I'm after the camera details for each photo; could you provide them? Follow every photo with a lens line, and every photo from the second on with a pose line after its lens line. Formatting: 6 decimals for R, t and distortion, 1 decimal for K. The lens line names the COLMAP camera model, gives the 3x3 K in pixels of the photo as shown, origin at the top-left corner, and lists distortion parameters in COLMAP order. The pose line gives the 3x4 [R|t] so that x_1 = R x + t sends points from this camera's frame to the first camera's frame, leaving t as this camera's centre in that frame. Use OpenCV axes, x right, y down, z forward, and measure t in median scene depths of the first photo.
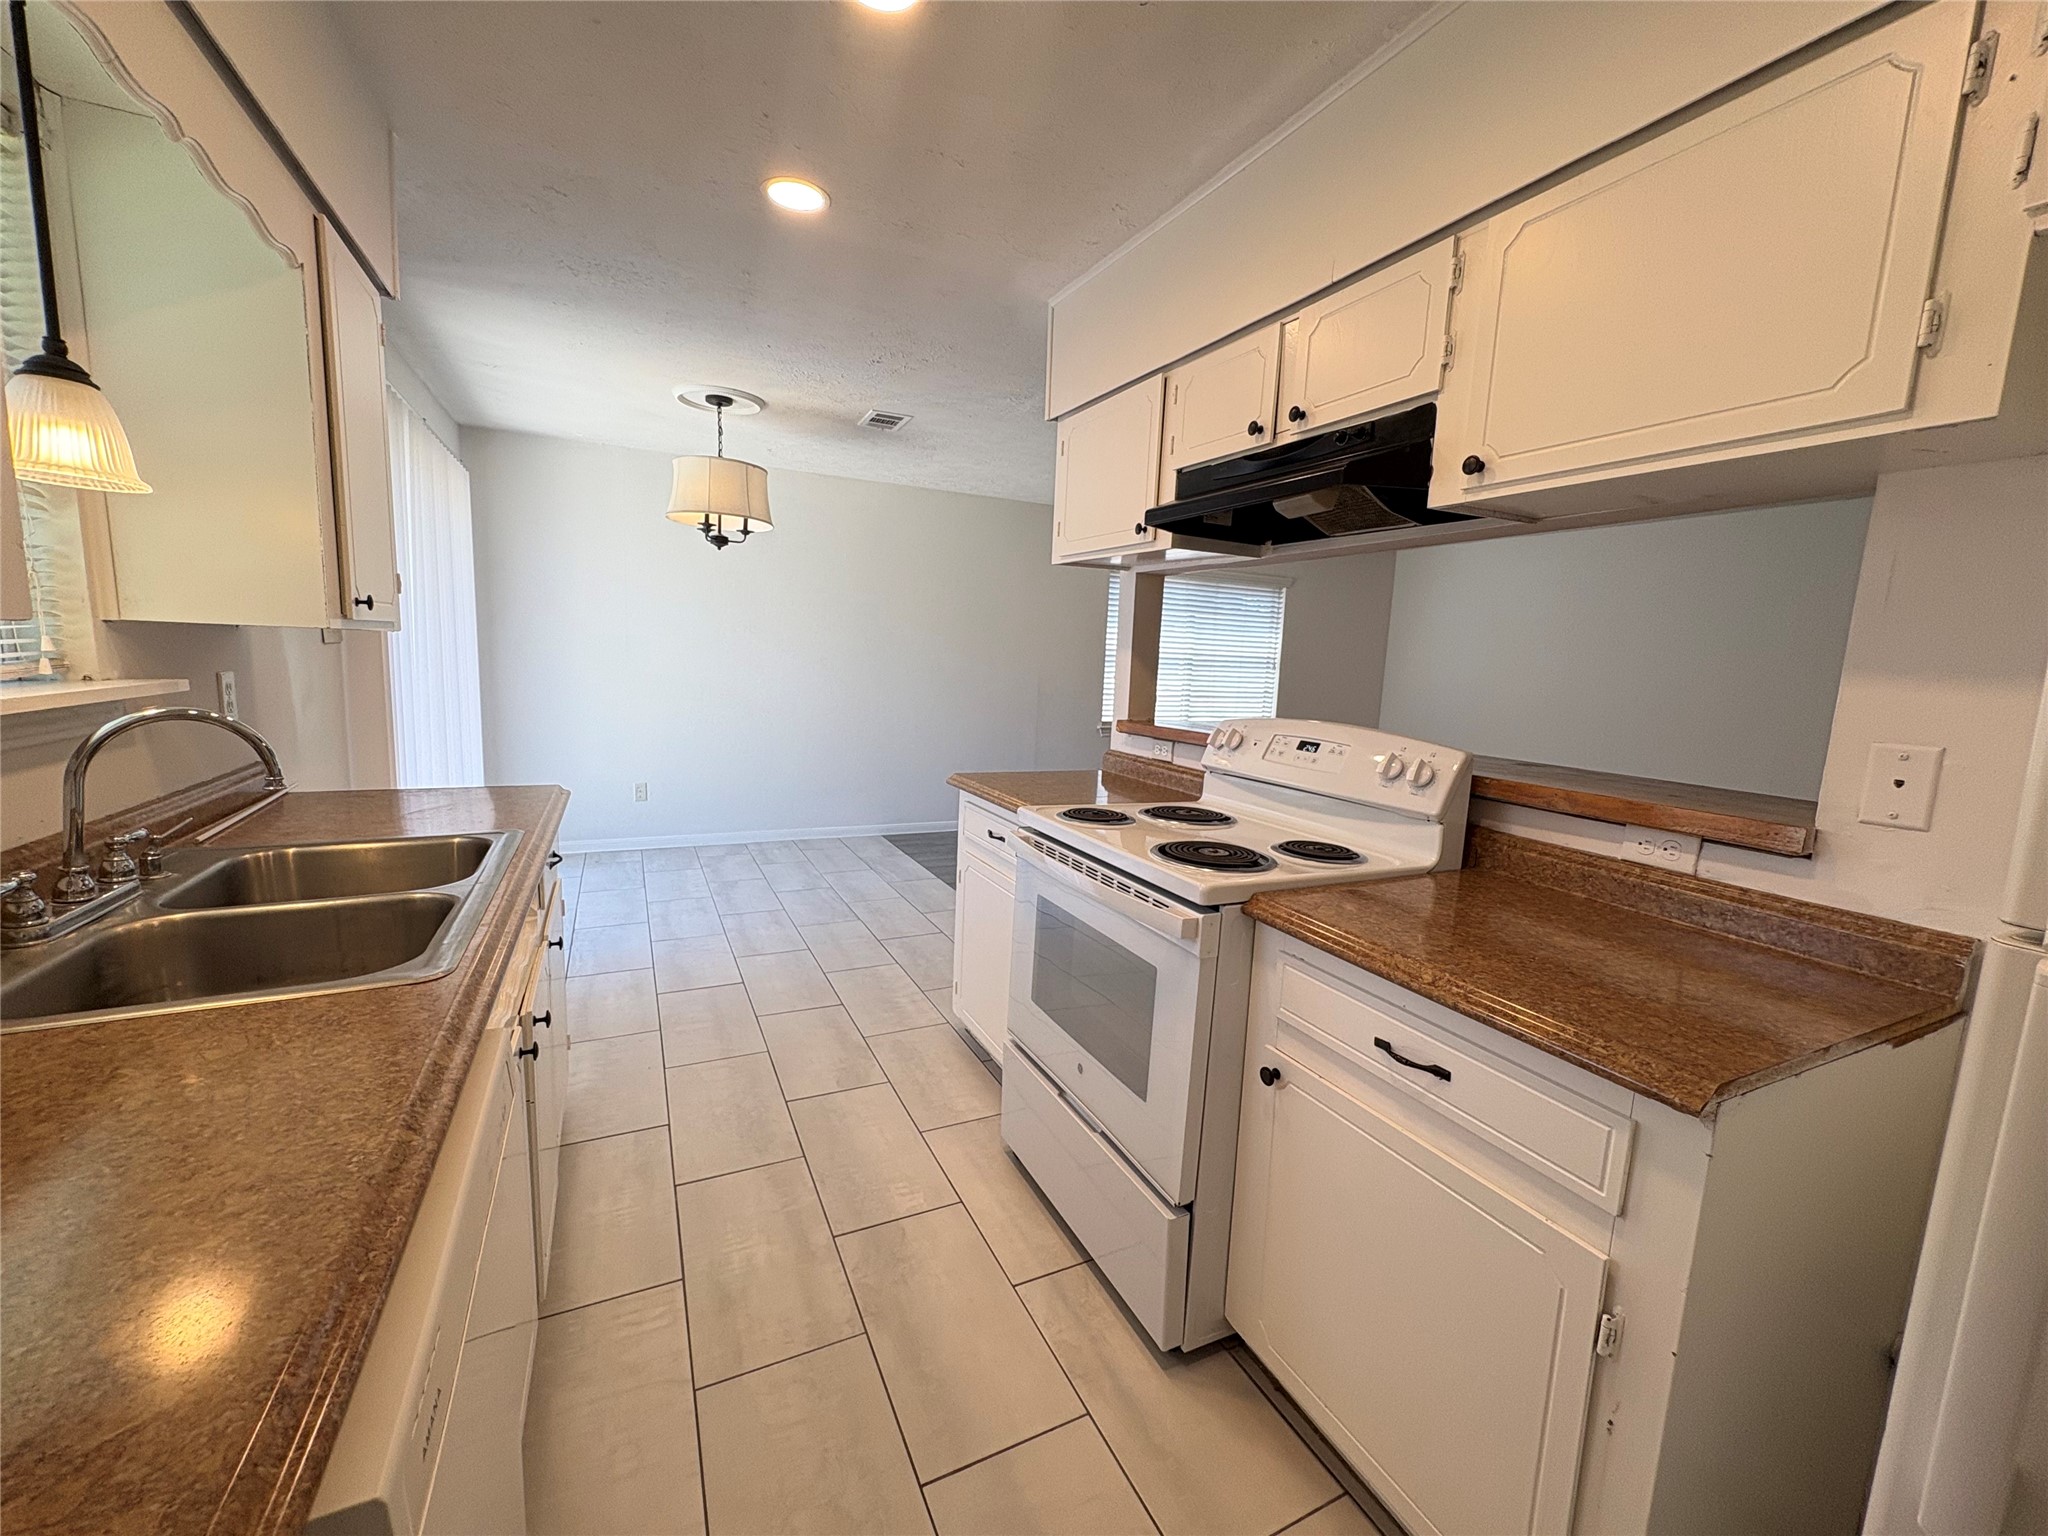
lens RADIAL K [[815.9, 0, 1020.0], [0, 815.9, 770.2], [0, 0, 1]] dist [-0.000489, 0.000313]
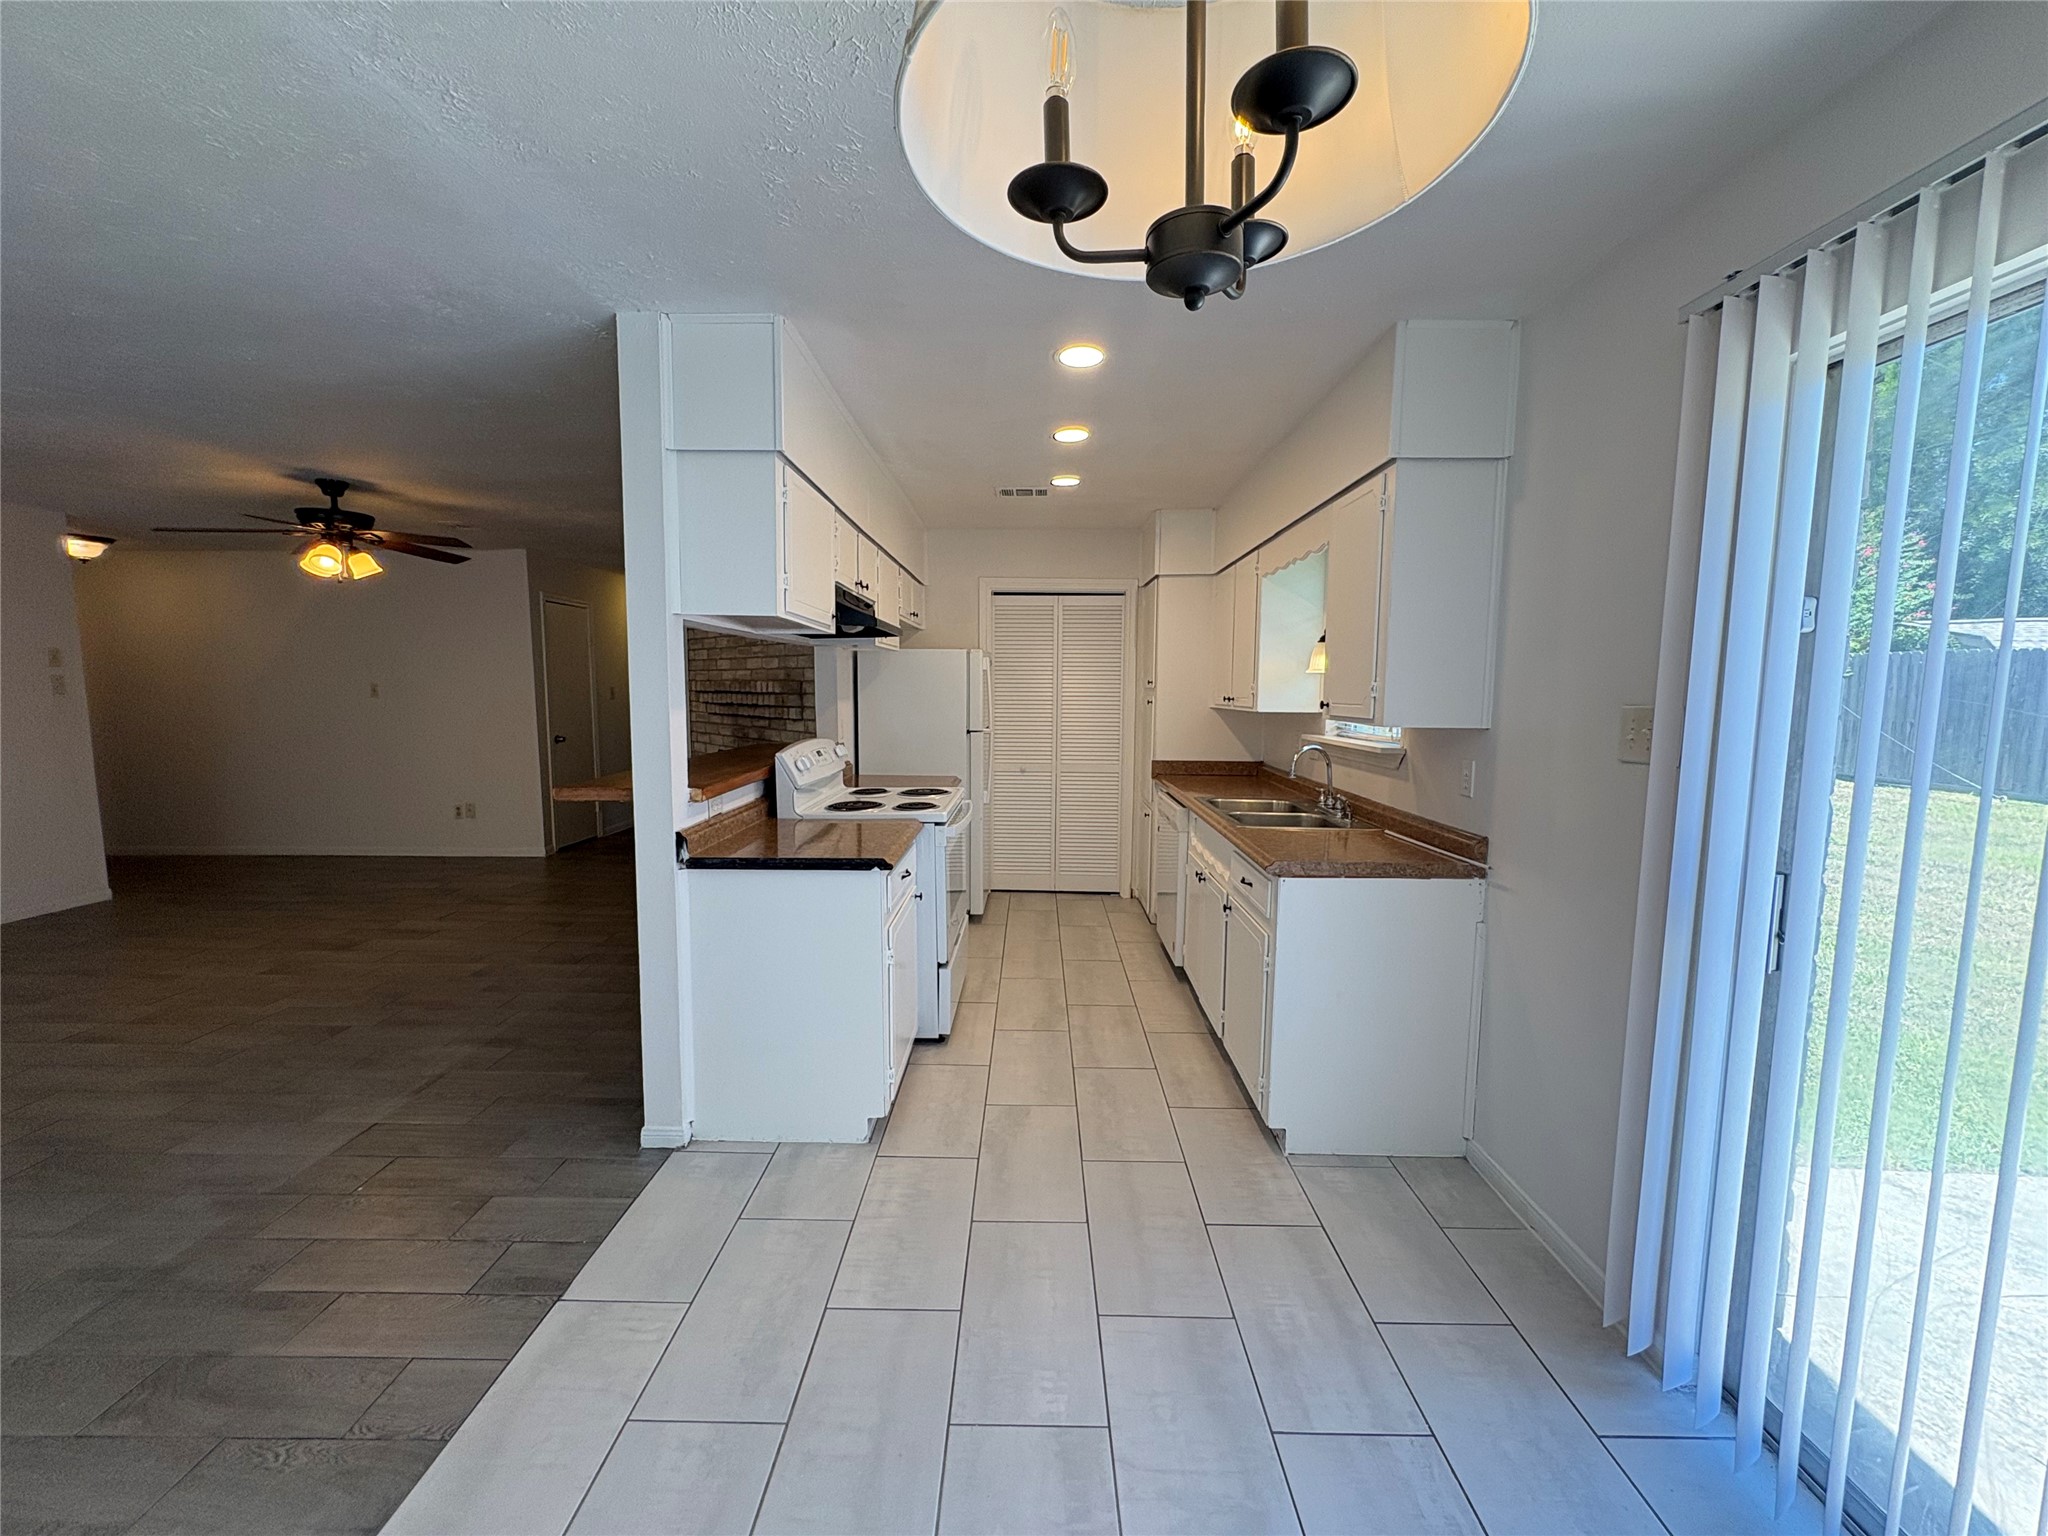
lens RADIAL K [[815.9, 0, 1022.6], [0, 815.9, 768.2], [0, 0, 1]] dist [-0.000489, 0.000313]
pose [[-0.893746, -0.093712, 0.438675, -0.905944], [0.017232, 0.970040, 0.242333, -0.460356], [-0.448241, 0.224144, -0.865355, 2.564007]]
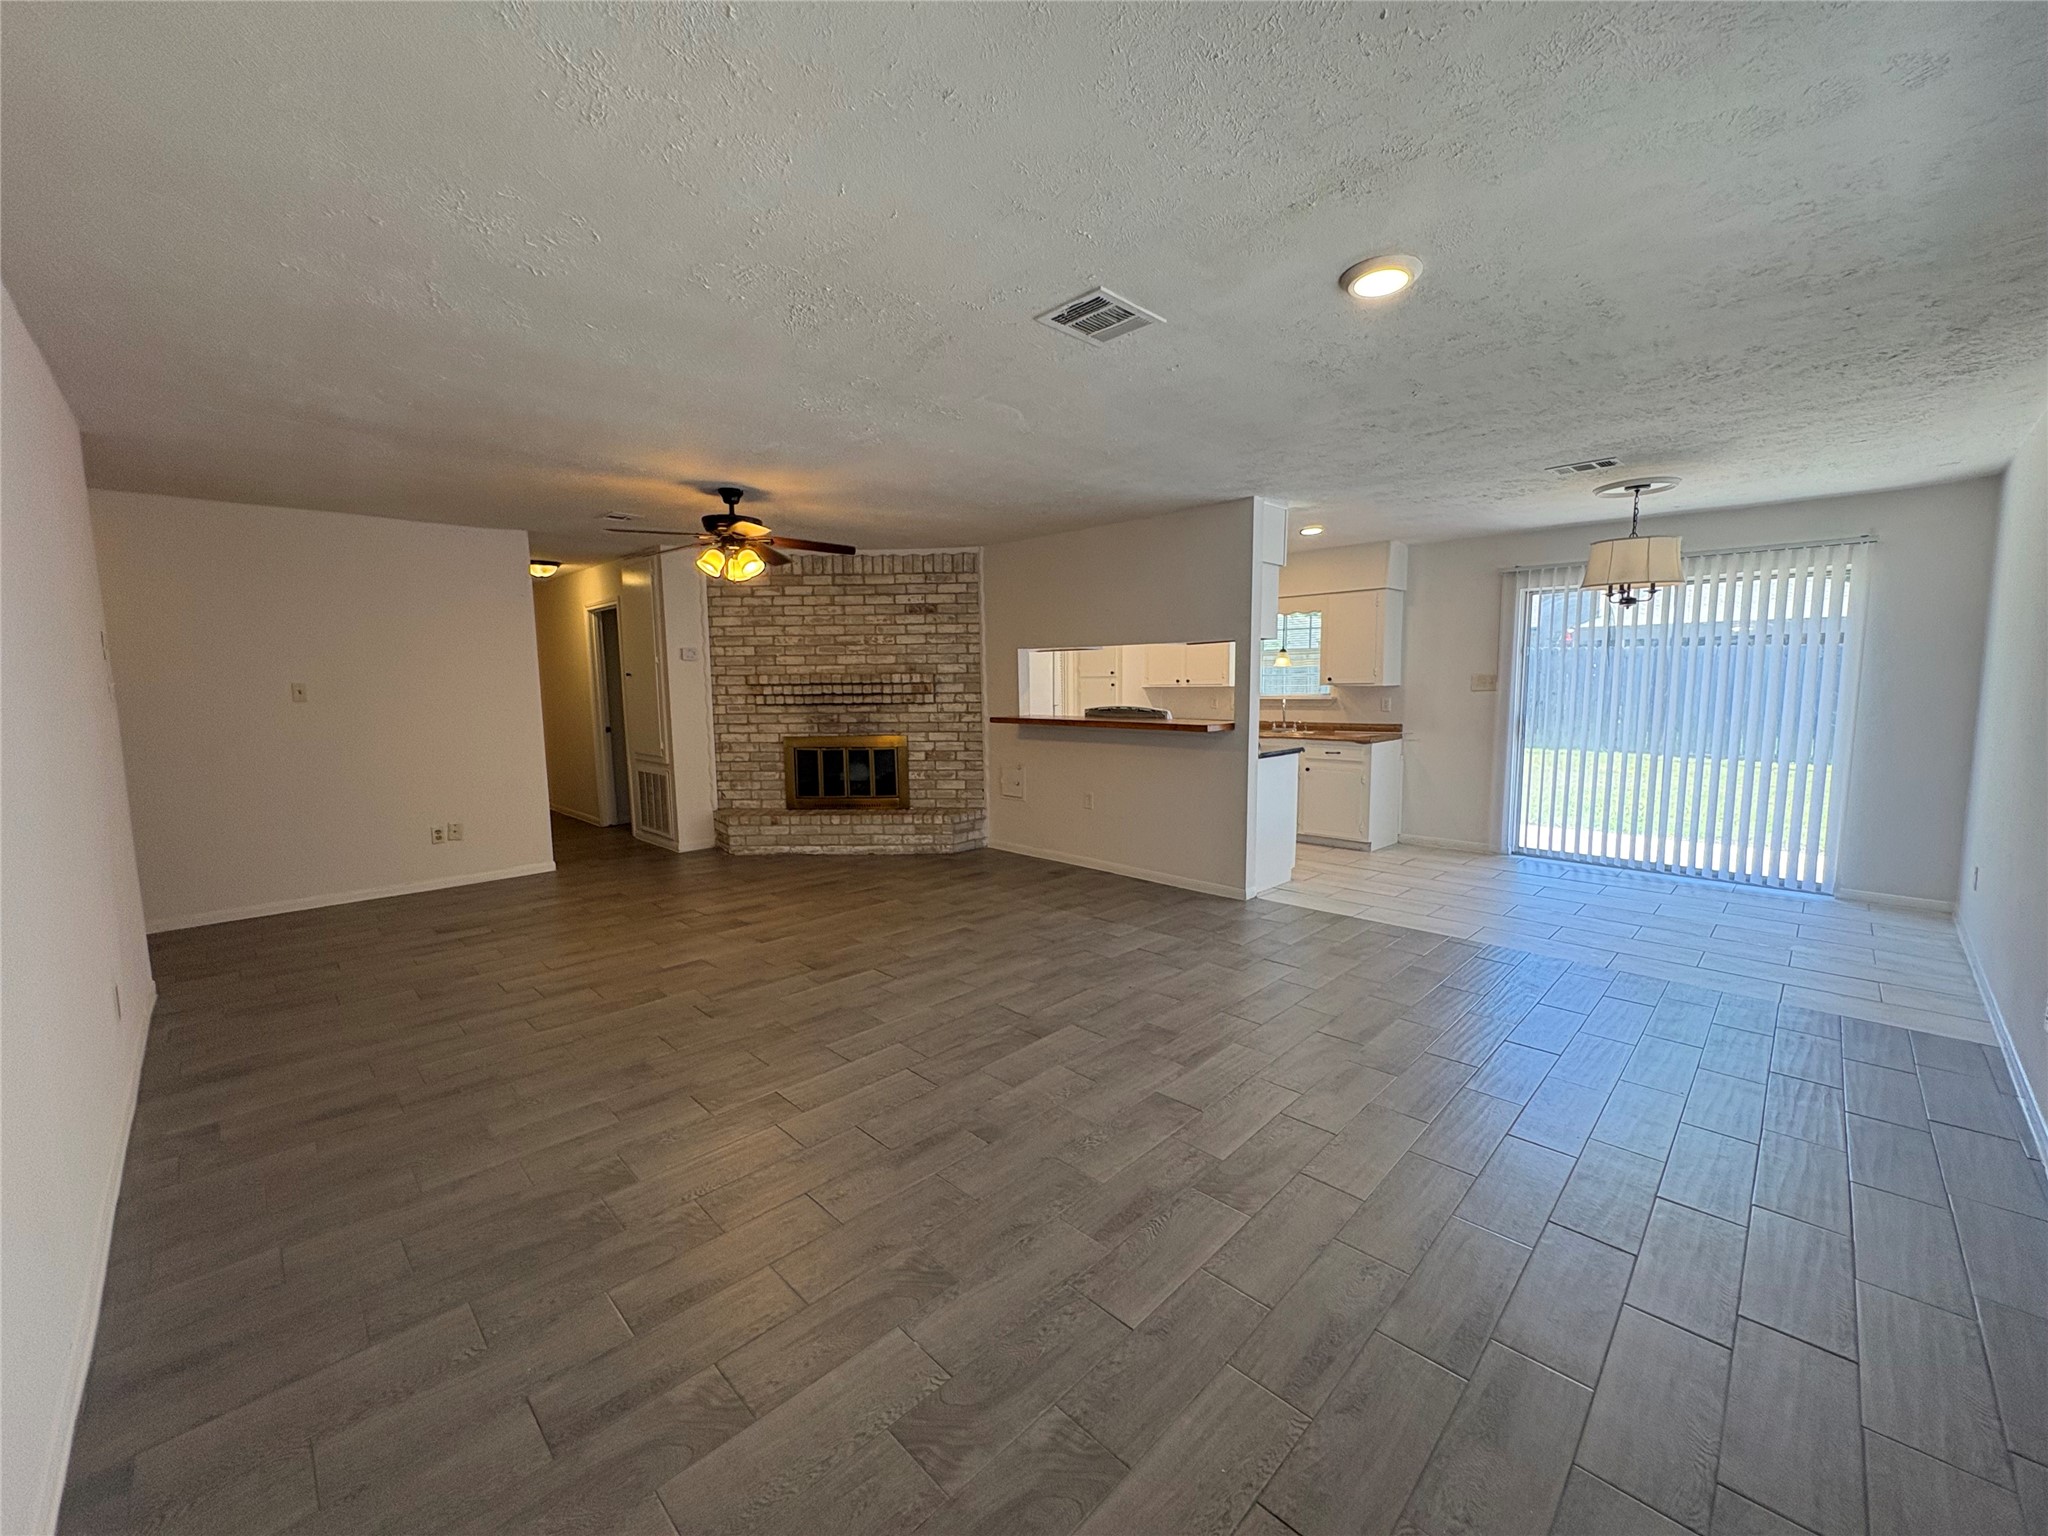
lens RADIAL K [[815.9, 0, 1023.1], [0, 815.9, 766.0], [0, 0, 1]] dist [-0.000489, 0.000313]
pose [[-0.944036, 0.000701, -0.329843, 1.879696], [-0.075514, 0.972979, 0.218196, -0.512489], [0.321083, 0.230892, -0.918474, 4.025819]]
